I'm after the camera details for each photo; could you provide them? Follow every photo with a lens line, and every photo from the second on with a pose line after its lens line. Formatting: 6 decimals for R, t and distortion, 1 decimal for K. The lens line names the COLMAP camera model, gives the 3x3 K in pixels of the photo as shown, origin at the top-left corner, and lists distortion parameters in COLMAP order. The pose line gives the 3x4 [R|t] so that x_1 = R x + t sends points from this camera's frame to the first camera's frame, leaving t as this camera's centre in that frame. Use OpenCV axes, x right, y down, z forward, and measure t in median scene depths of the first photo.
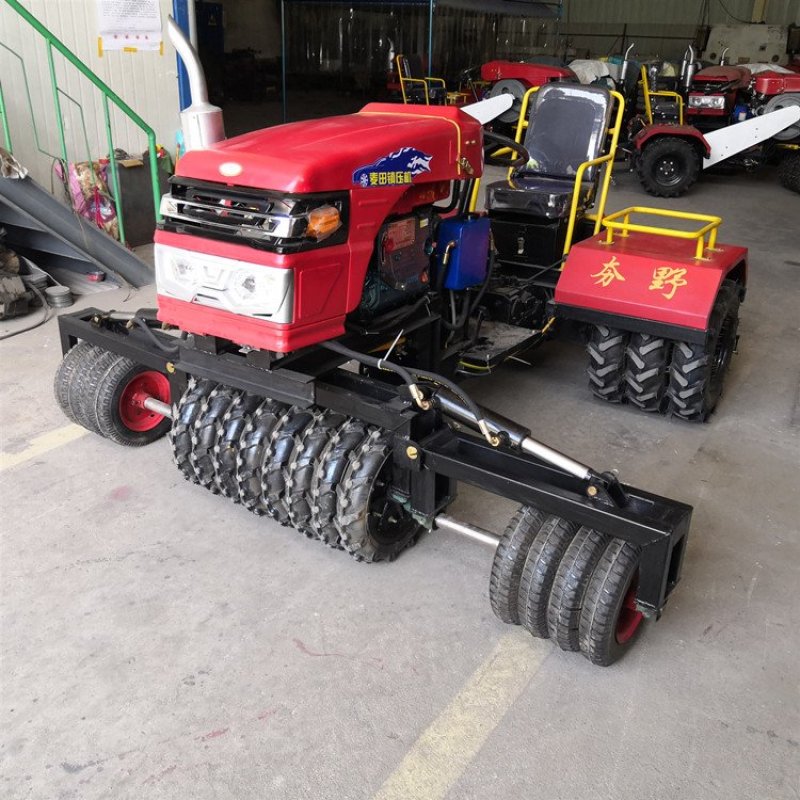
lens RADIAL K [[841.4, 0, 407.9], [0, 841.4, 402.1], [0, 0, 1]] dist [-0.028594, 0.047708]
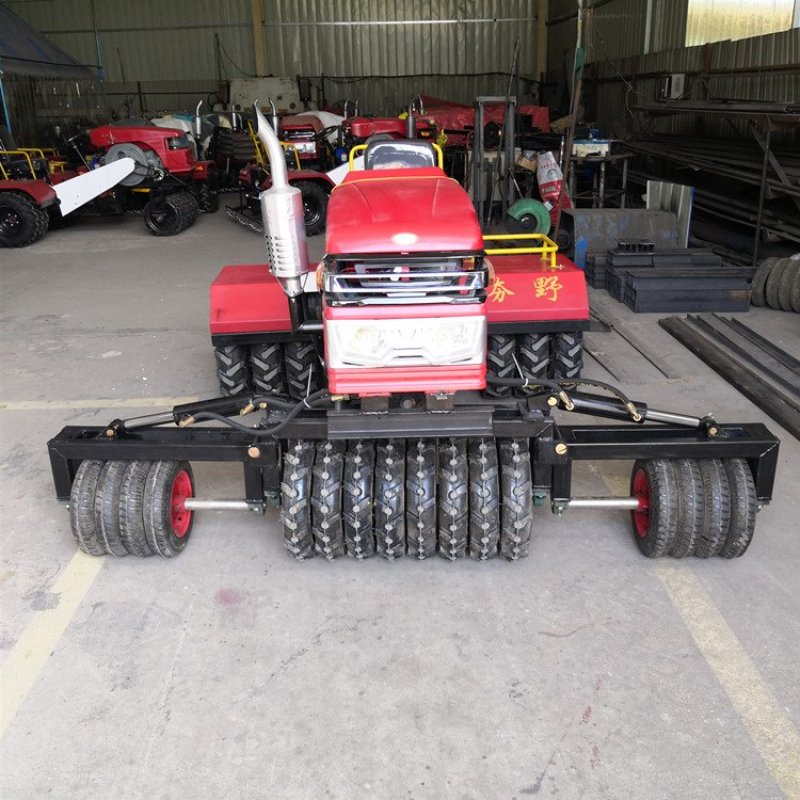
lens RADIAL K [[841.4, 0, 407.9], [0, 841.4, 402.1], [0, 0, 1]] dist [-0.028594, 0.047708]
pose [[0.823193, -0.238046, 0.515448, -0.551035], [0.265560, 0.963865, 0.021023, -0.062334], [-0.501827, 0.119577, 0.856663, 0.054020]]
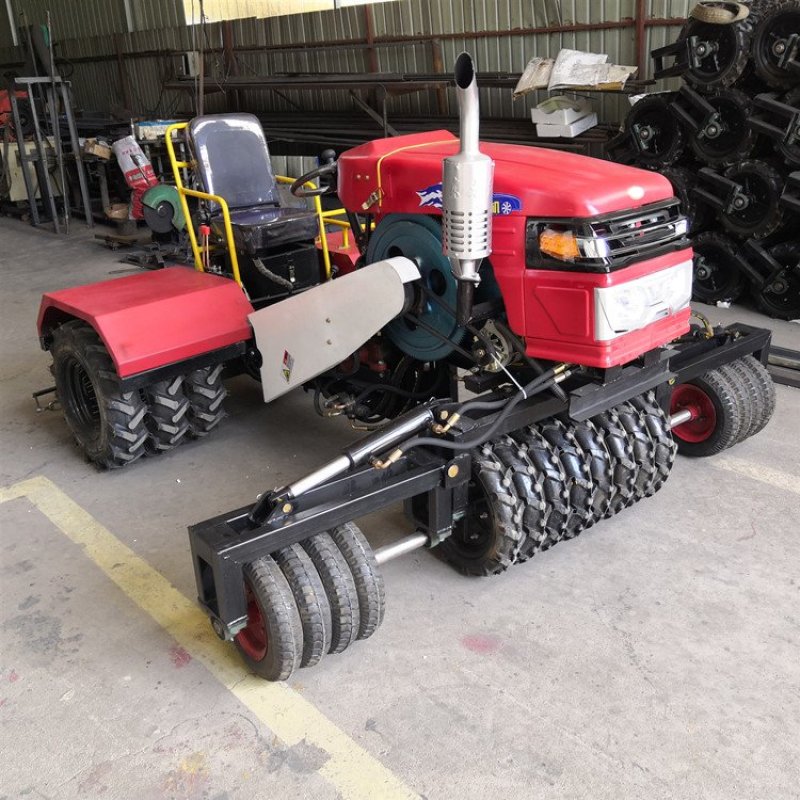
lens RADIAL K [[841.4, 0, 407.9], [0, 841.4, 402.1], [0, 0, 1]] dist [-0.028594, 0.047708]
pose [[0.247951, -0.399134, 0.882730, -0.877726], [0.424723, 0.863734, 0.271244, -0.301802], [-0.870707, 0.307660, 0.383685, 0.616724]]
